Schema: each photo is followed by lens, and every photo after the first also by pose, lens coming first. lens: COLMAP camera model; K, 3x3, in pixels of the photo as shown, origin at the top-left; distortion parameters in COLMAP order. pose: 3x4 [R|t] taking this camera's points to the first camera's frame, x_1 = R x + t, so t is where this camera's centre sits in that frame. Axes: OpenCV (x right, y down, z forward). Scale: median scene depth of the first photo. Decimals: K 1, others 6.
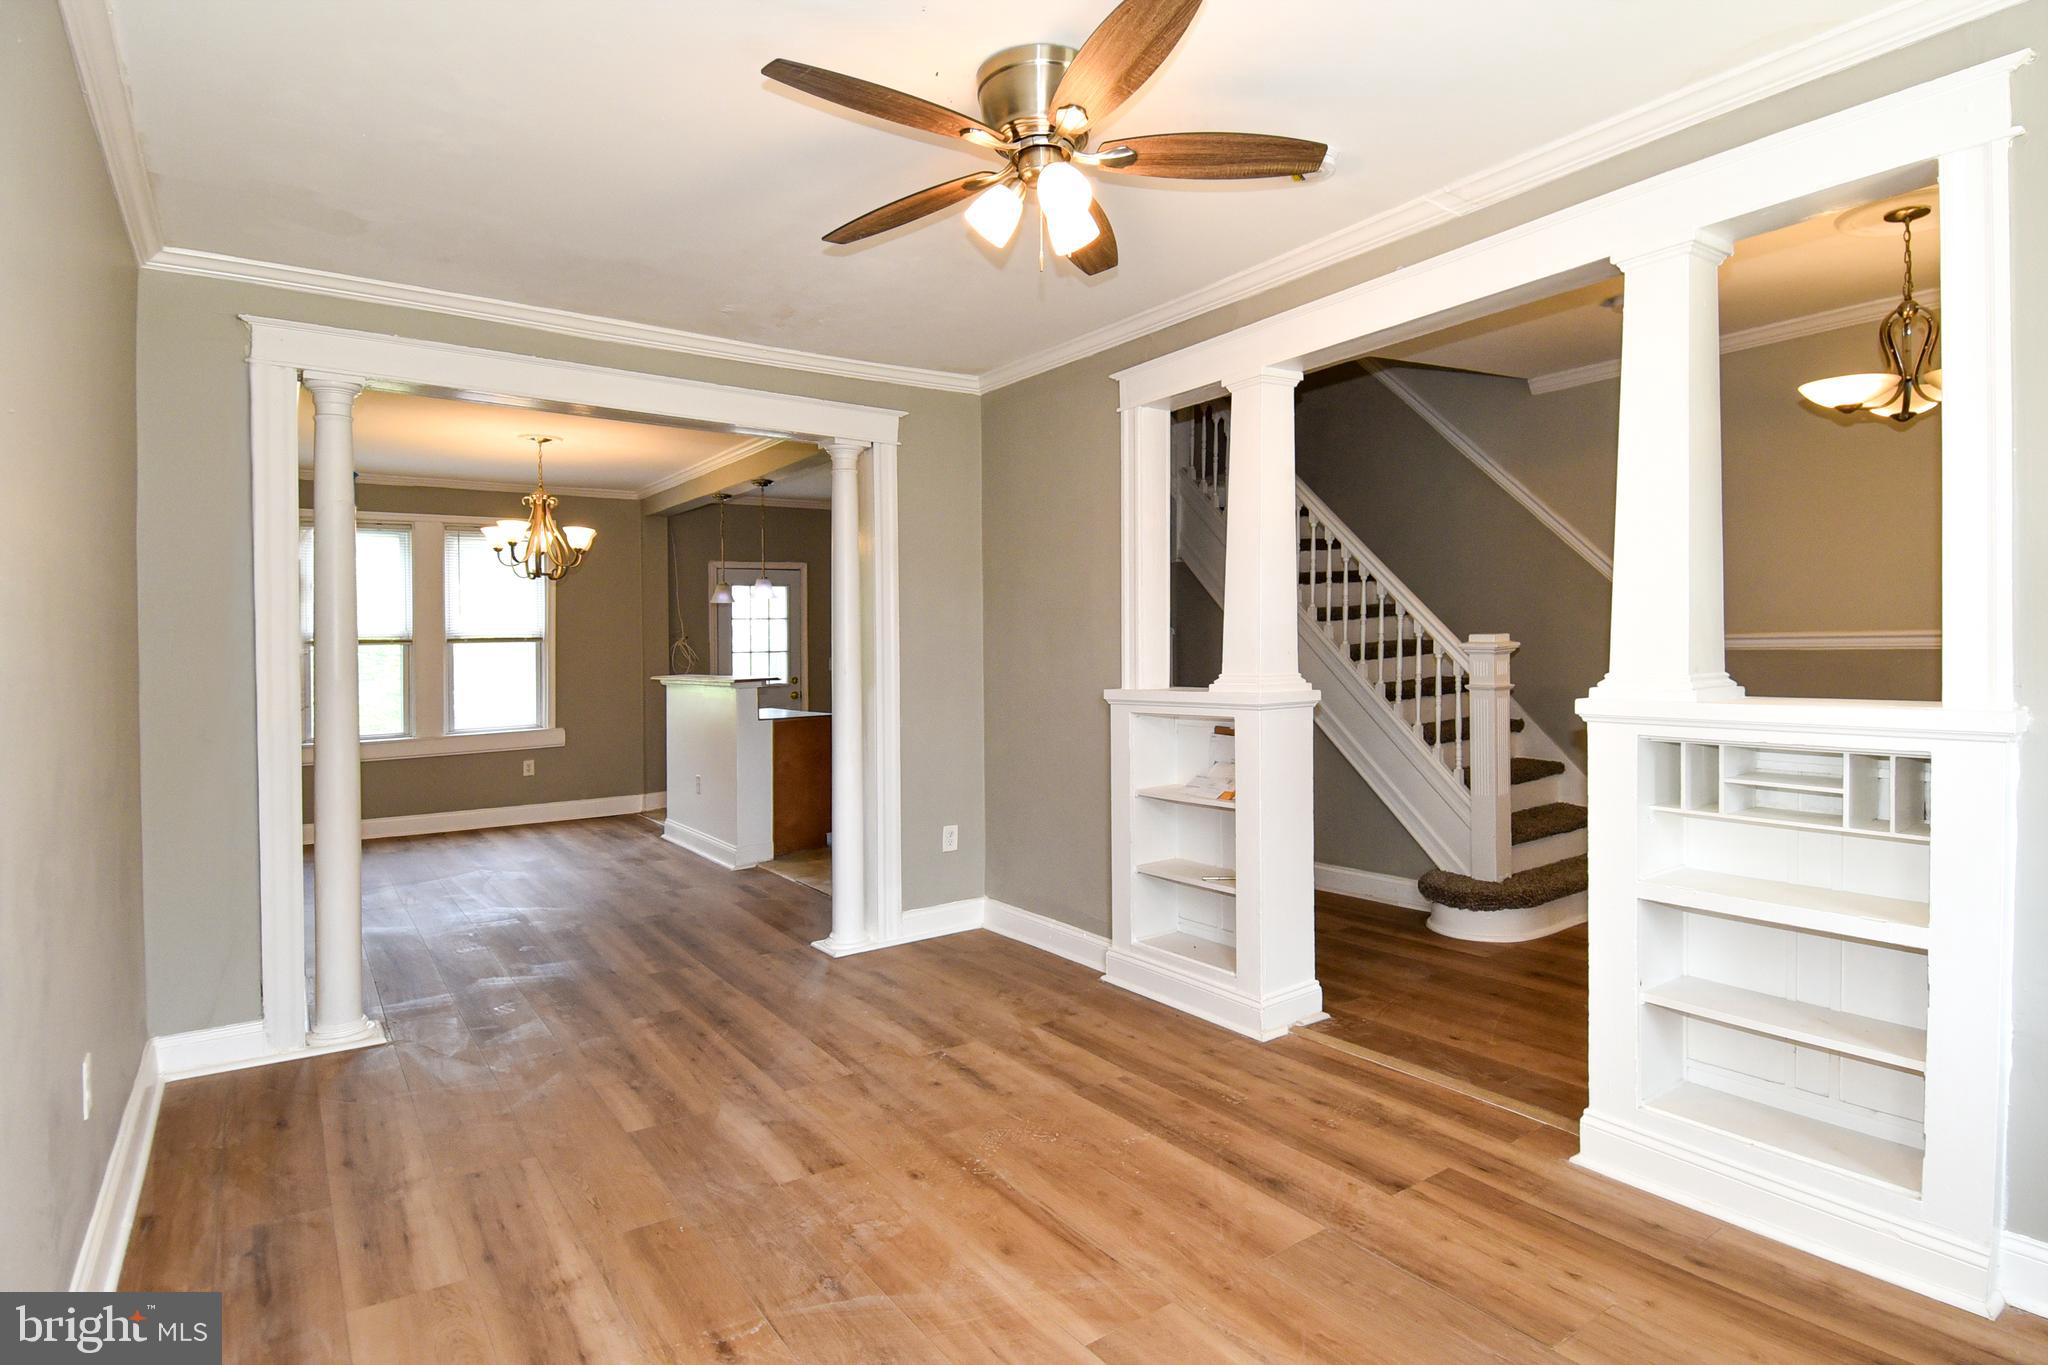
lens RADIAL K [[1098.0, 0, 1068.7], [0, 1098.0, 632.8], [0, 0, 1]] dist [0.030650, -0.037318]
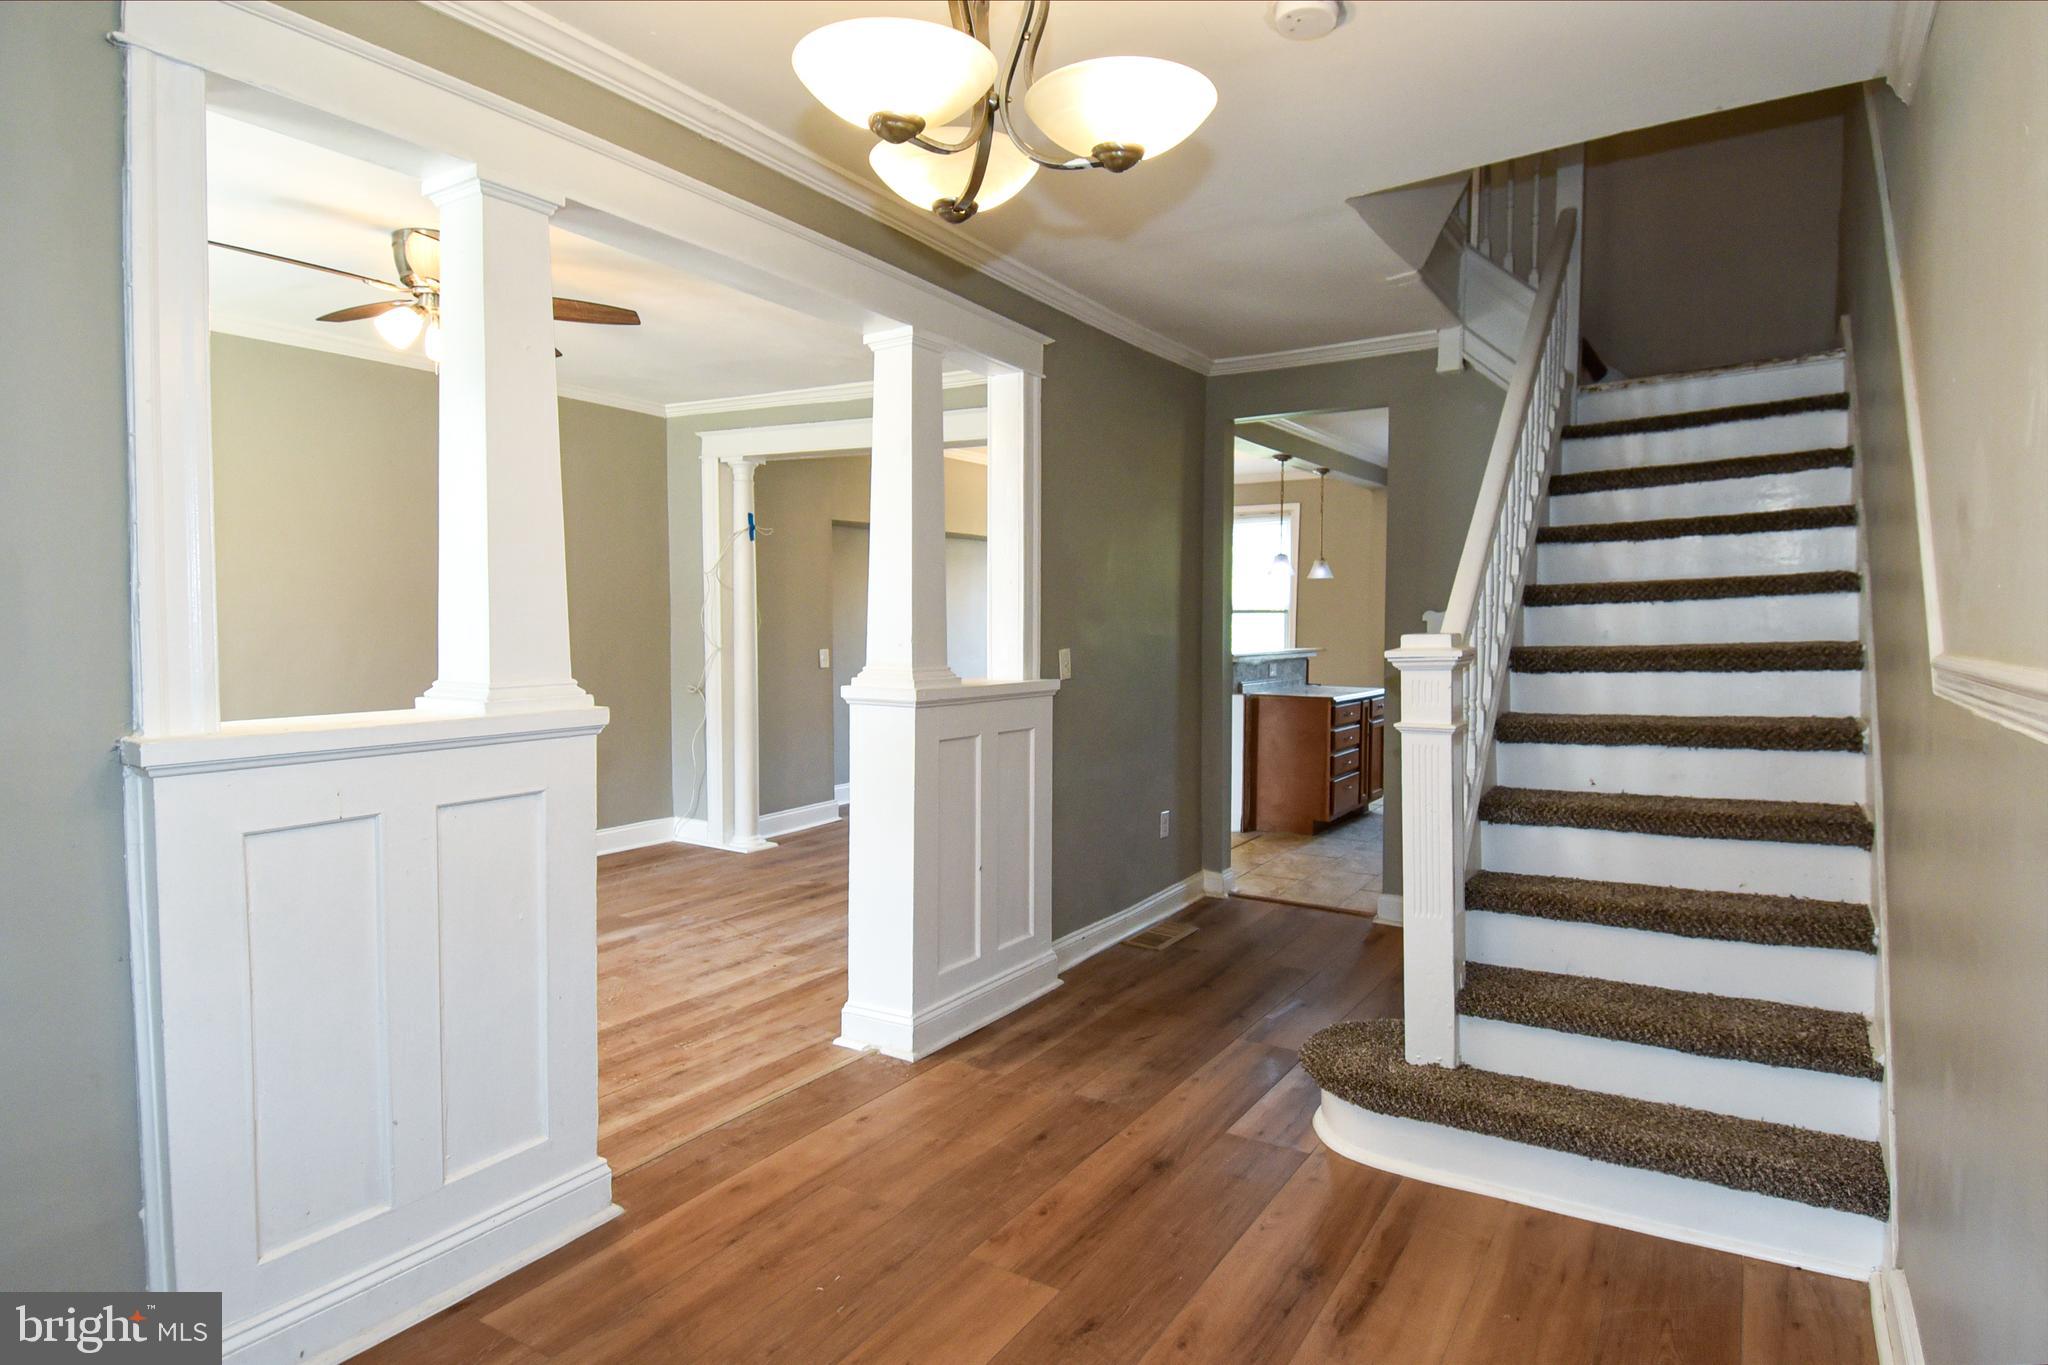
lens RADIAL K [[1098.0, 0, 1020.9], [0, 1098.0, 692.8], [0, 0, 1]] dist [0.030650, -0.037318]
pose [[0.356464, 0.071763, -0.931549, 1.115300], [-0.002927, 0.997127, 0.075695, -0.004115], [0.934304, -0.024256, 0.355650, 0.831846]]
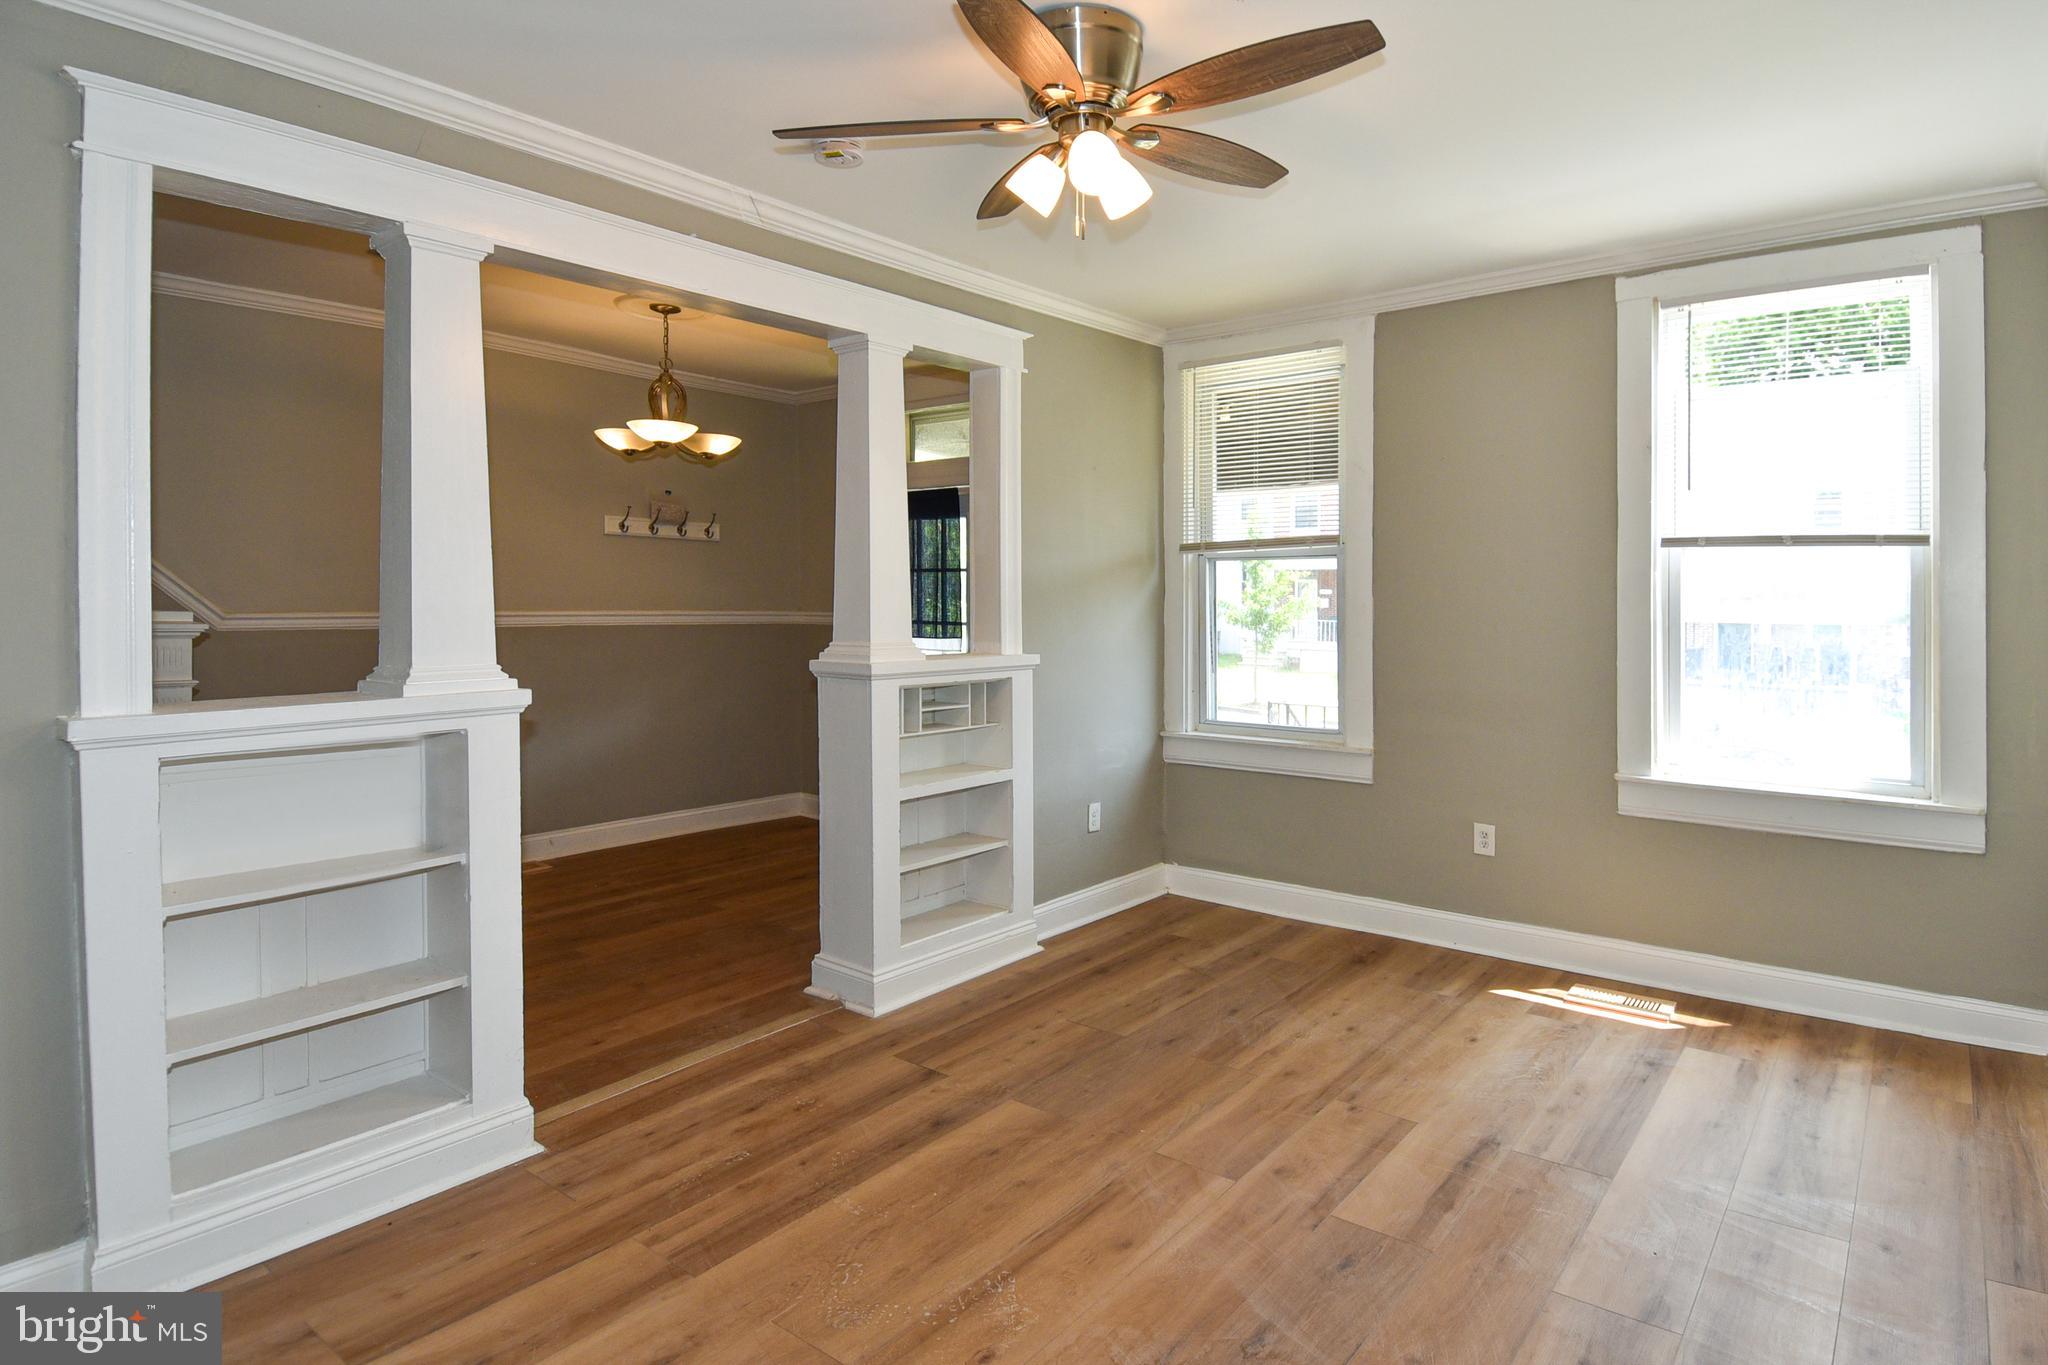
lens RADIAL K [[1098.0, 0, 1052.8], [0, 1098.0, 616.0], [0, 0, 1]] dist [0.030650, -0.037318]
pose [[-0.293165, 0.015802, 0.955931, -0.641696], [-0.003323, 0.999841, -0.017547, 0.027061], [-0.956056, -0.008320, -0.293066, 0.908894]]
